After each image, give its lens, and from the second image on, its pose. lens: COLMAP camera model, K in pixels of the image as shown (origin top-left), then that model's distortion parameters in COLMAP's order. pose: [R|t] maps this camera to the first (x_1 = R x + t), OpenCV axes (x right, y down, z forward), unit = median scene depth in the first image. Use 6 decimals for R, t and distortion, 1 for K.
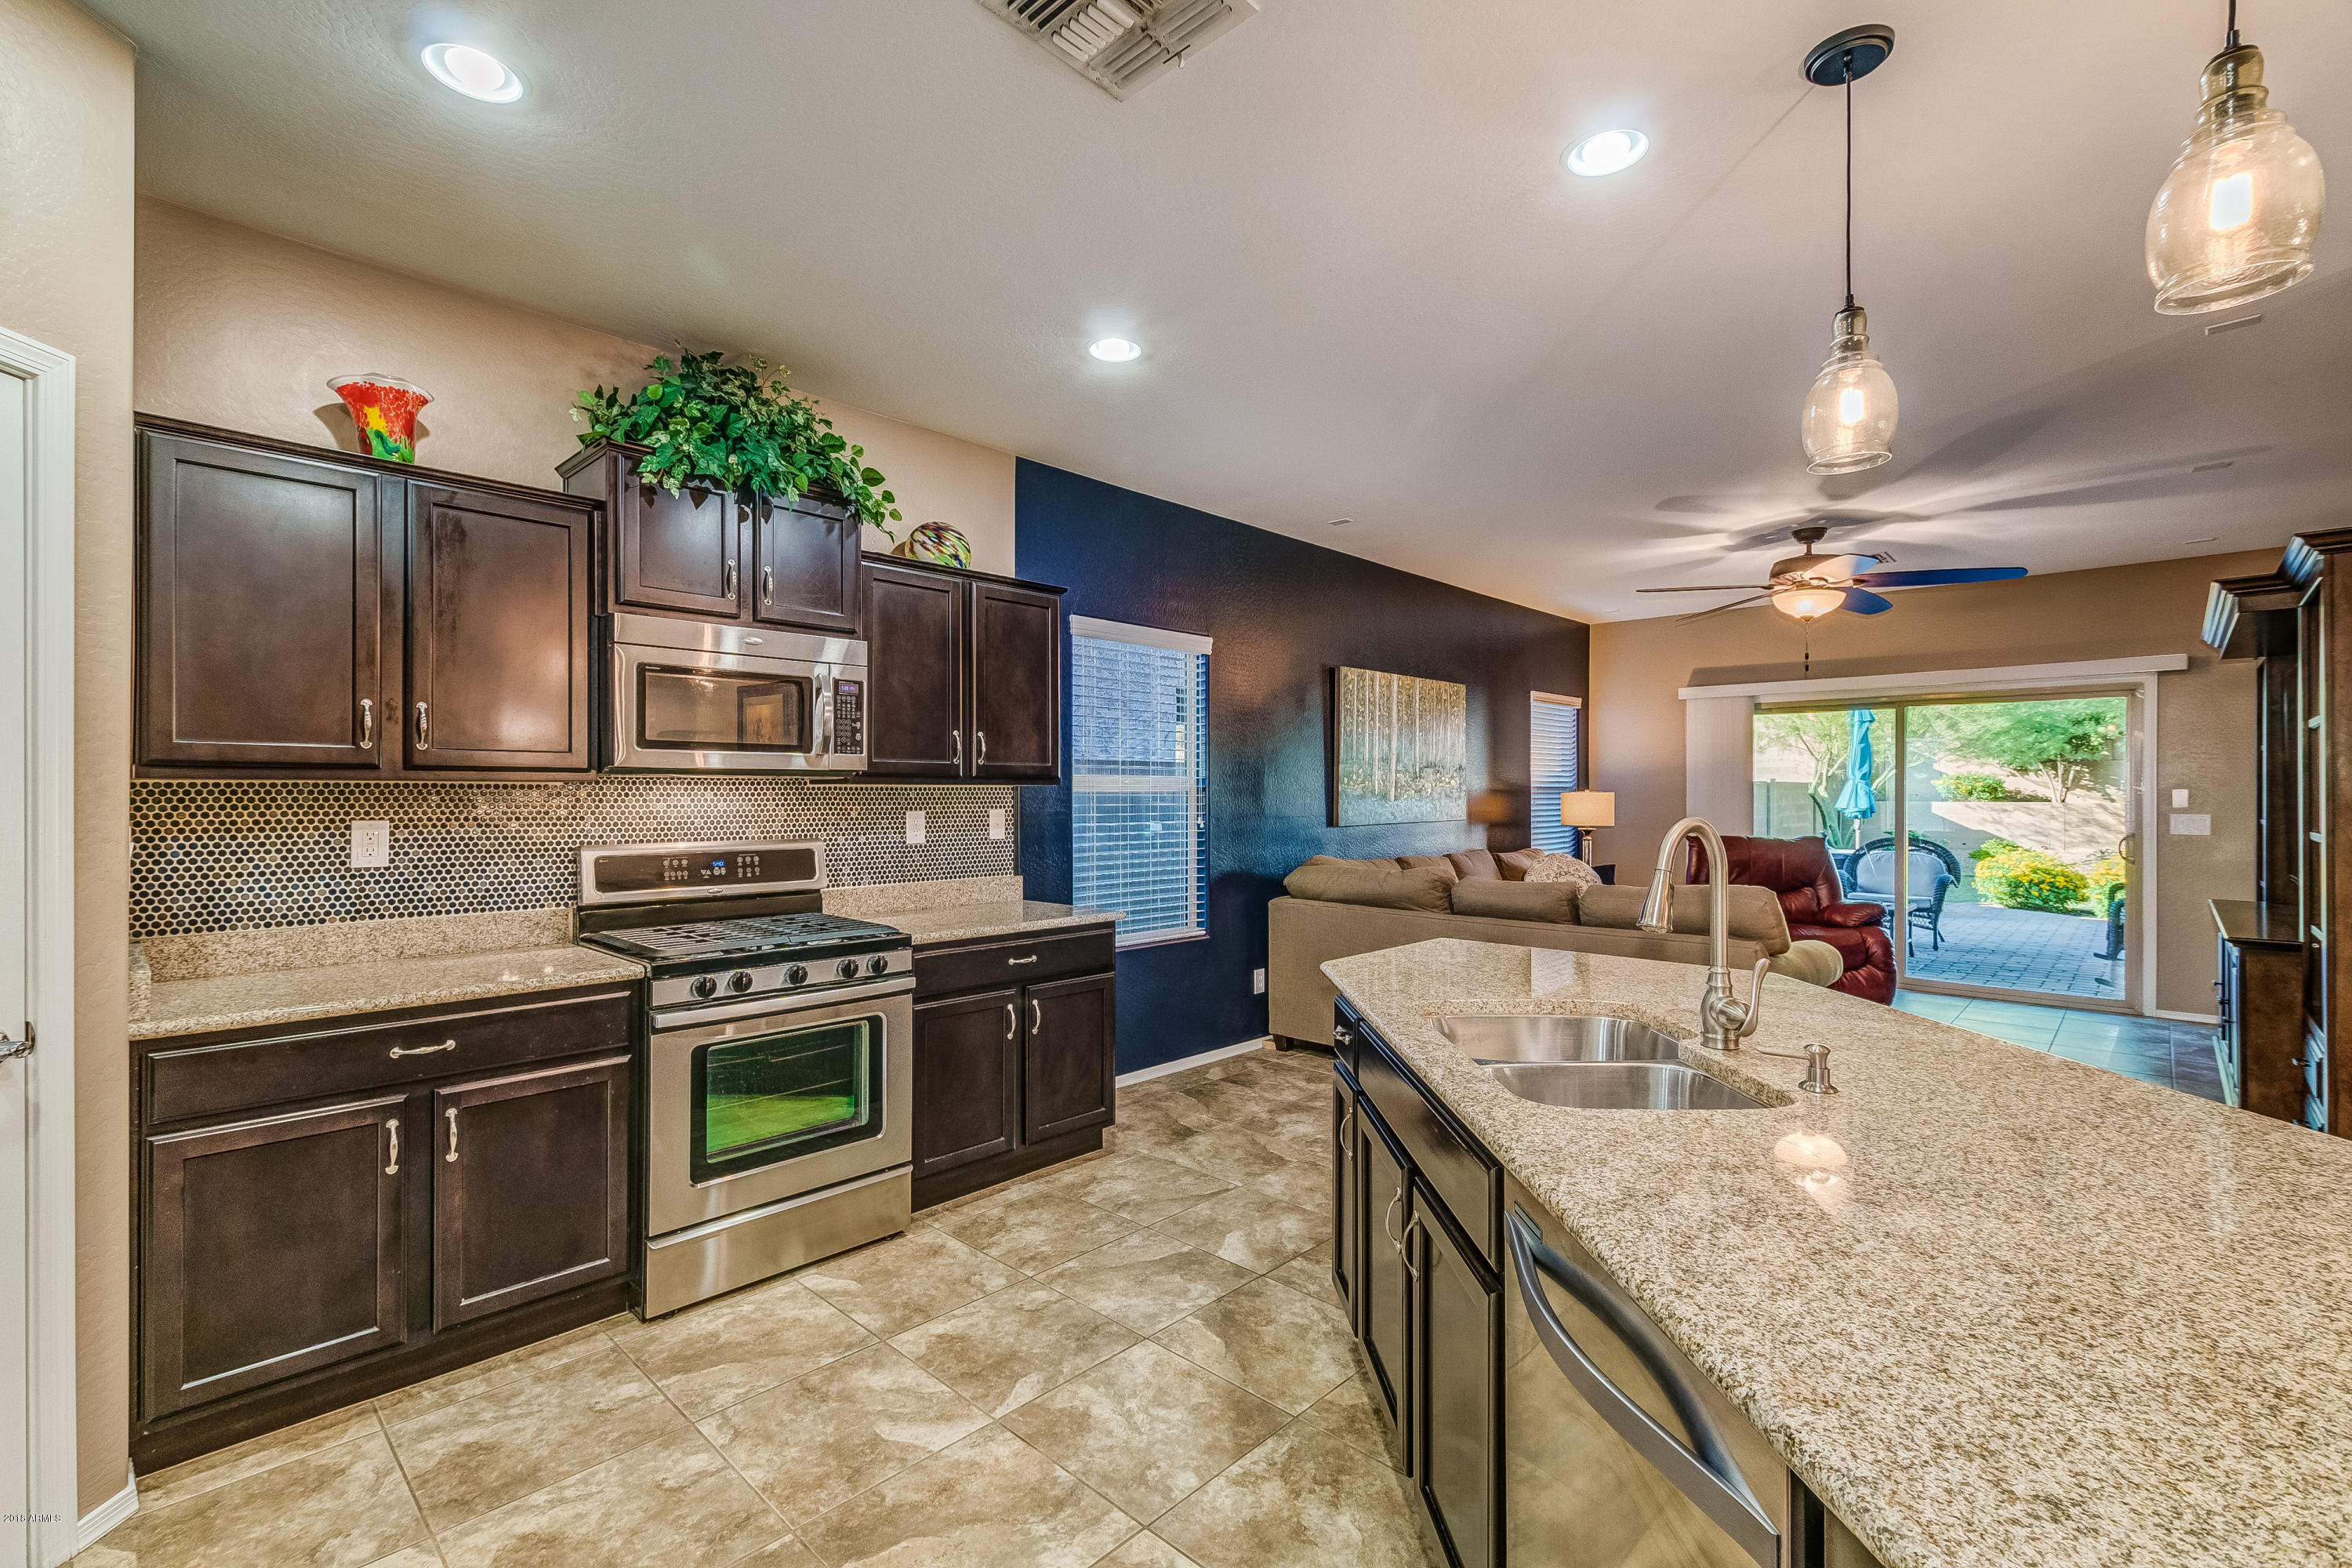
lens RADIAL K [[1018.6, 0, 1178.2], [0, 1018.6, 781.3], [0, 0, 1]] dist [-0.000252, -0.000384]
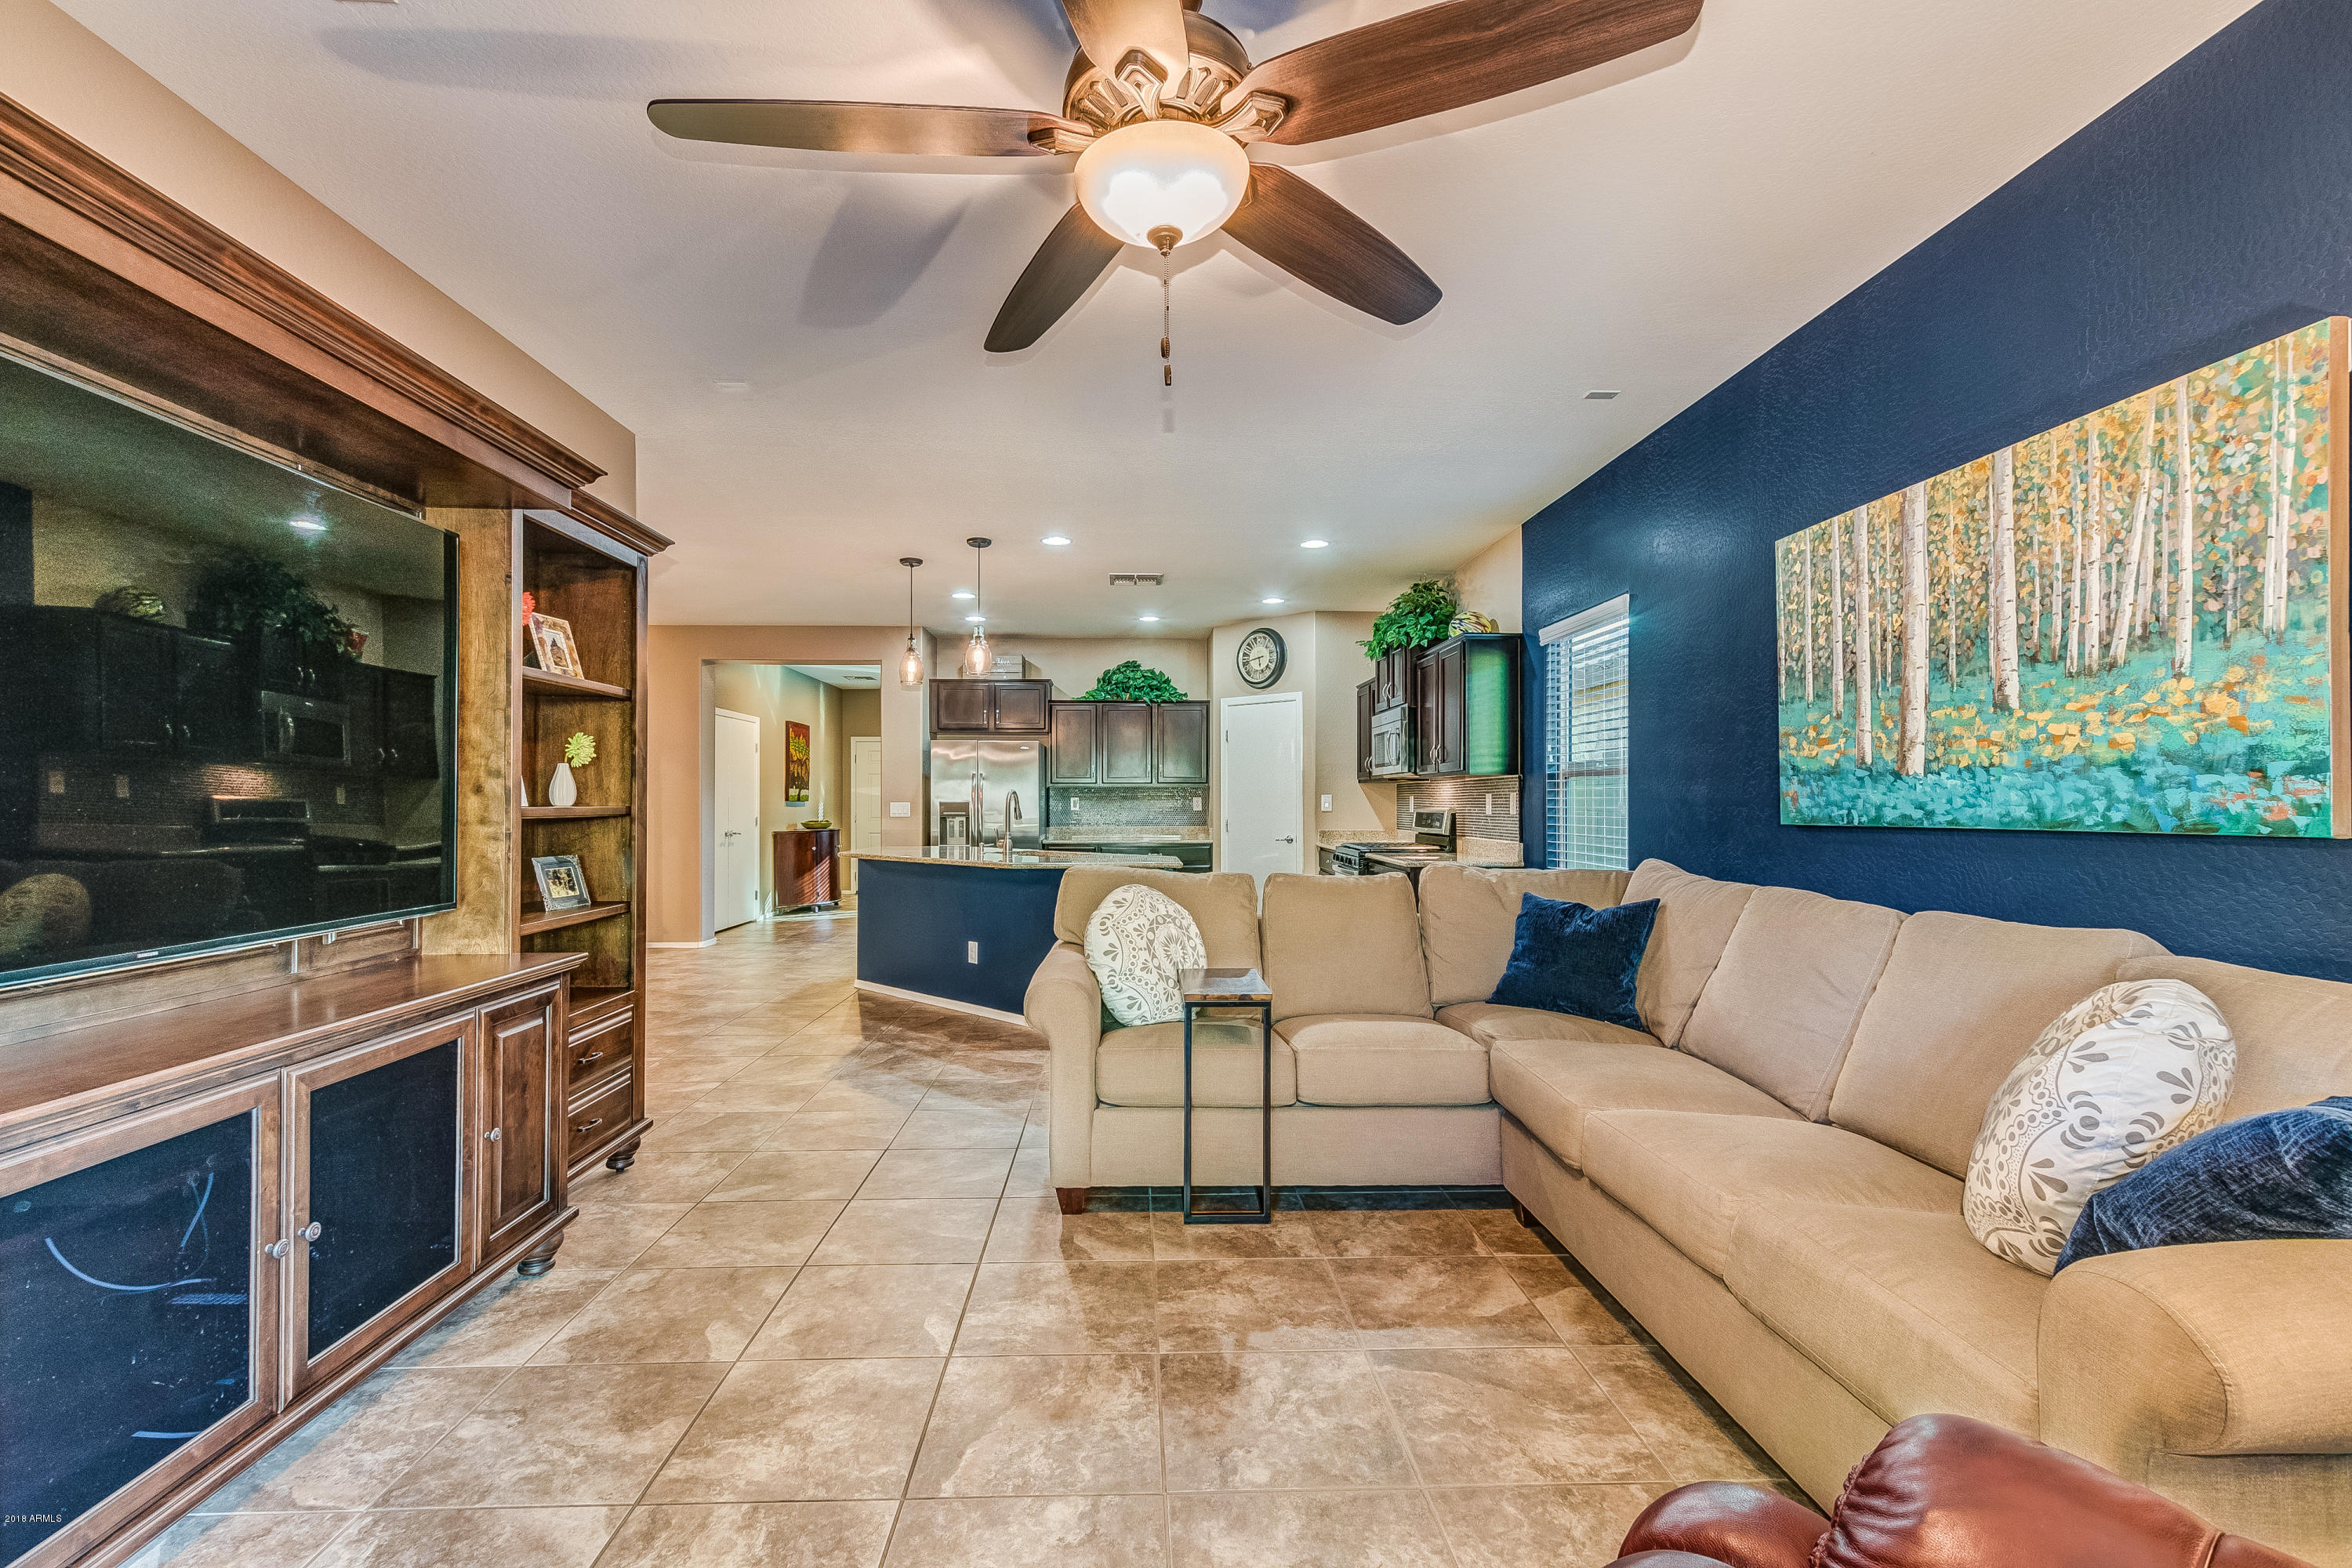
lens RADIAL K [[1038.0, 0, 1173.7], [0, 1038.0, 794.0], [0, 0, 1]] dist [0.000060, 0.000044]
pose [[-0.696591, -0.004870, -0.717452, 1.356613], [0.009880, 0.999817, -0.016380, 0.056240], [0.717401, -0.018499, -0.696415, 1.946603]]
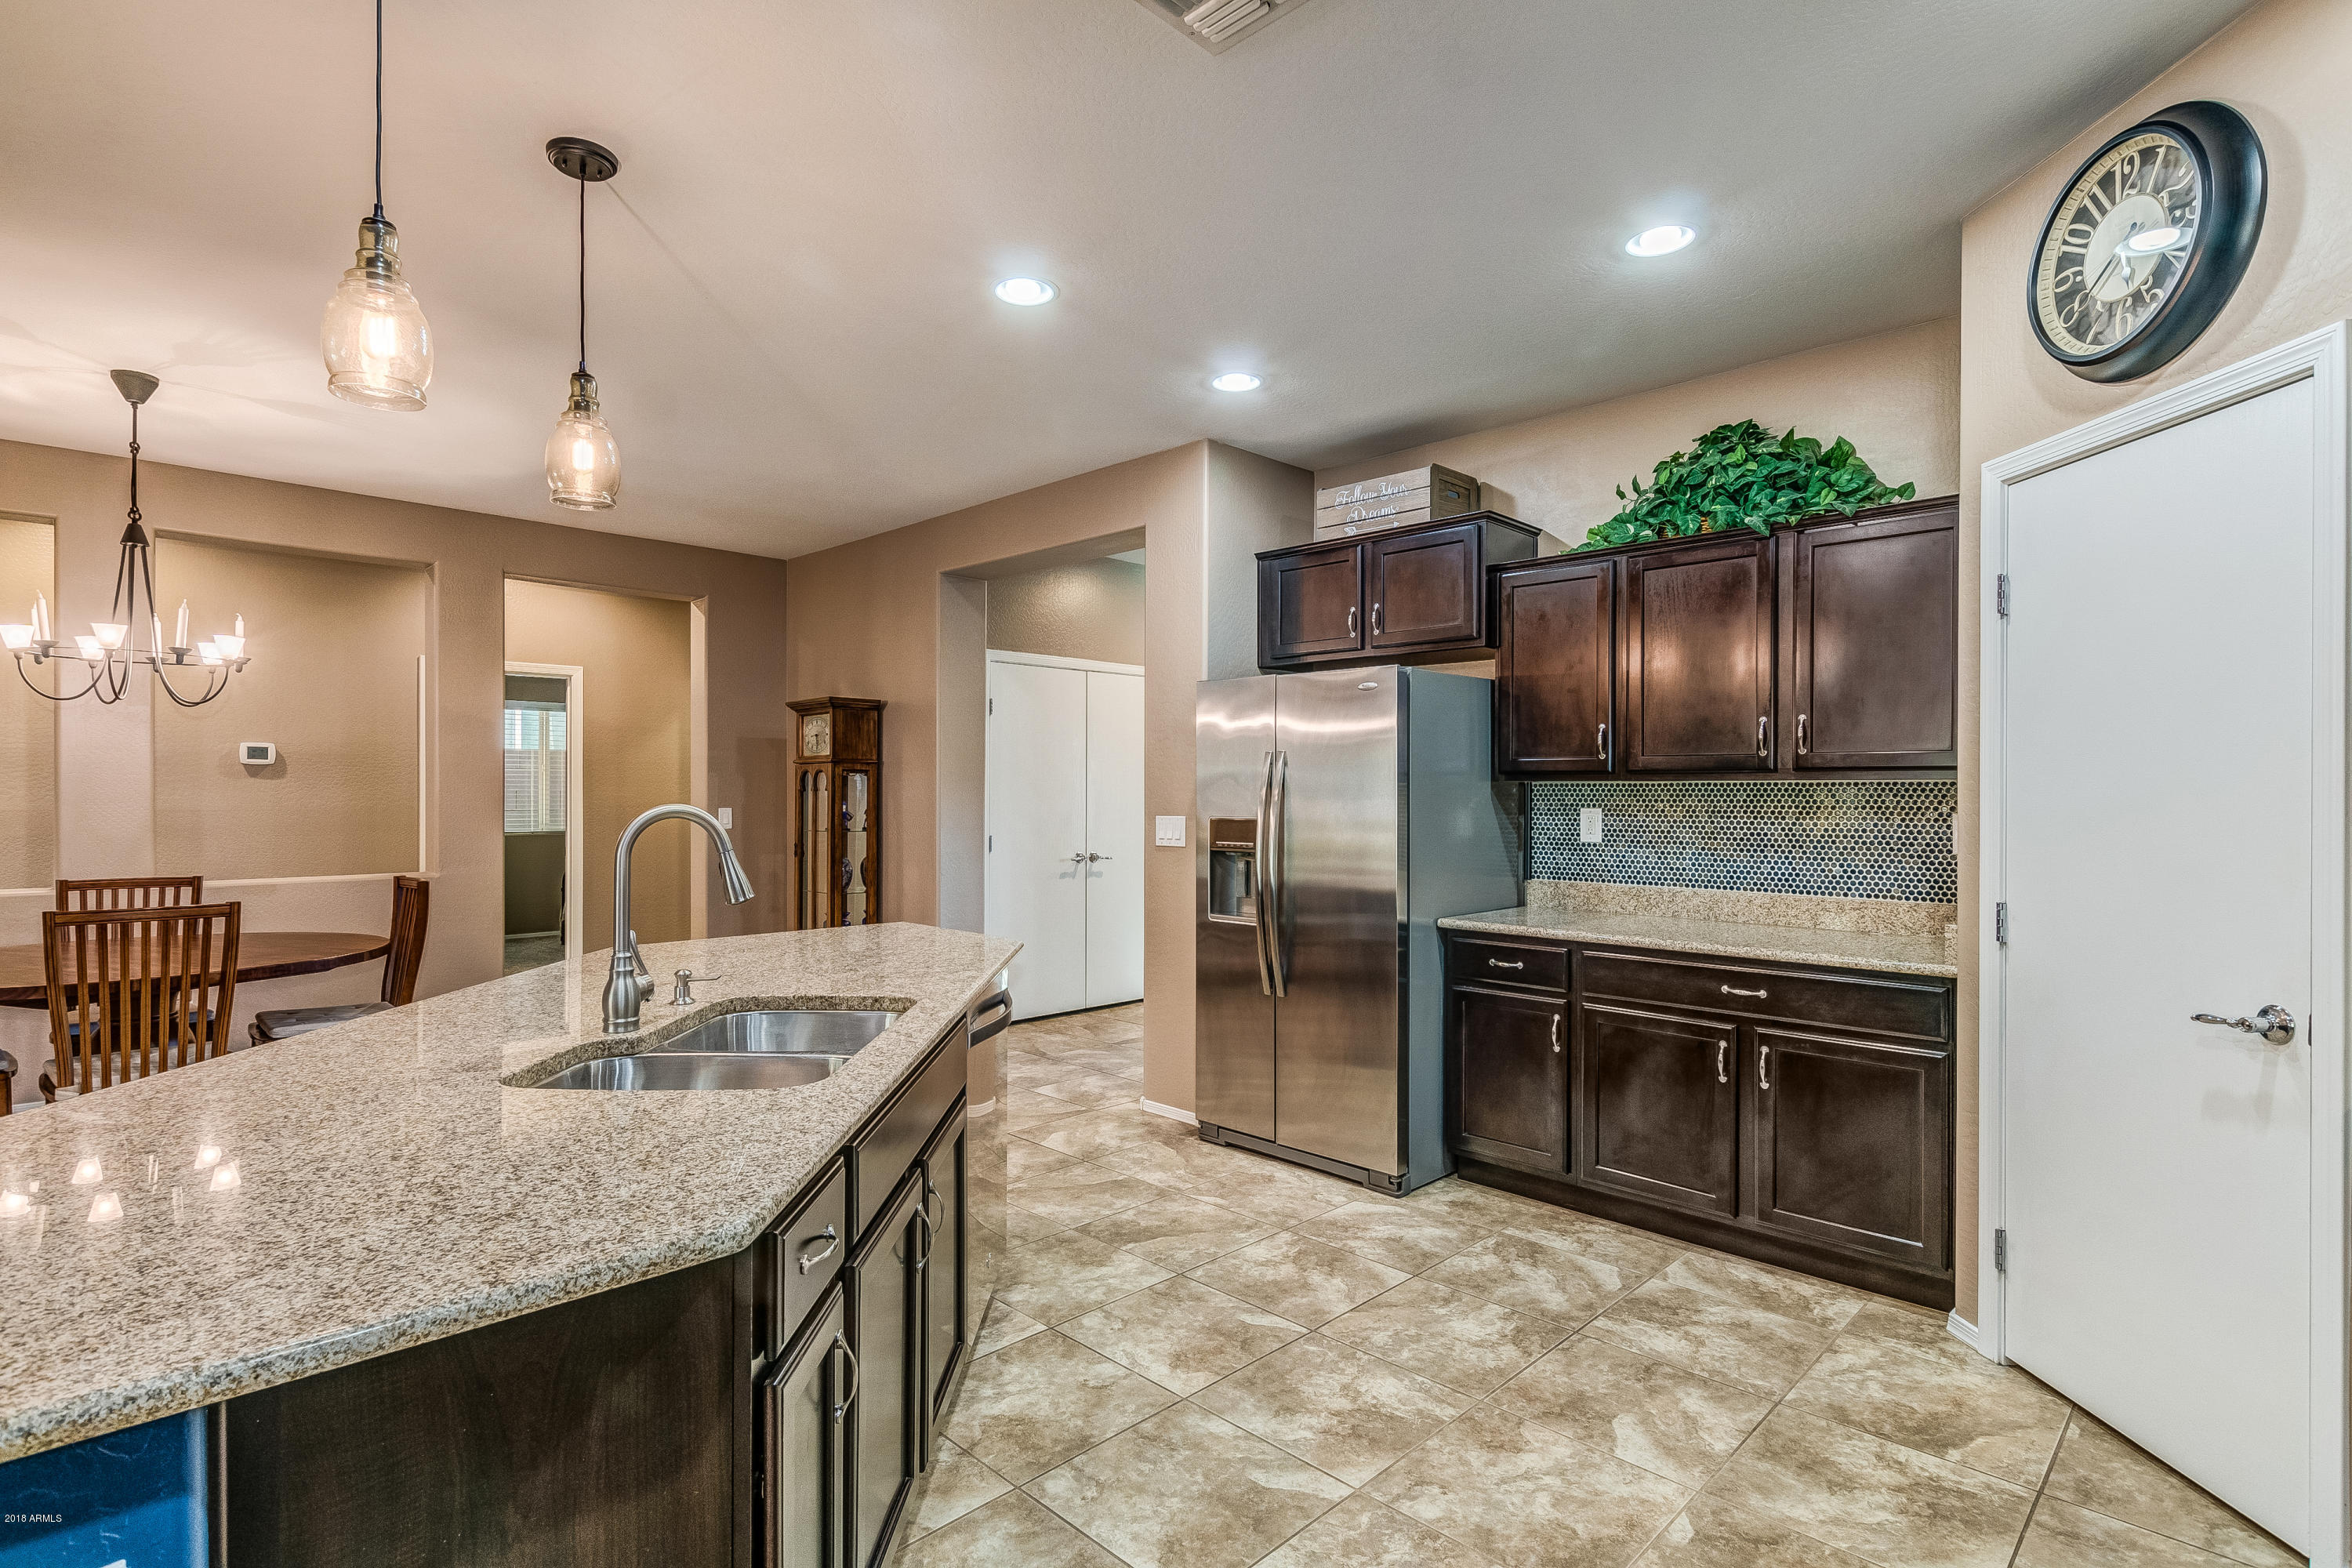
lens RADIAL K [[1161.4, 0, 1170.4], [0, 1161.4, 792.0], [0, 0, 1]] dist [0.000938, -0.000050]
pose [[-0.999982, -0.001902, 0.005686, 0.030514], [-0.001953, 0.999957, -0.009079, 0.015309], [-0.005668, -0.009090, -0.999943, 1.075059]]
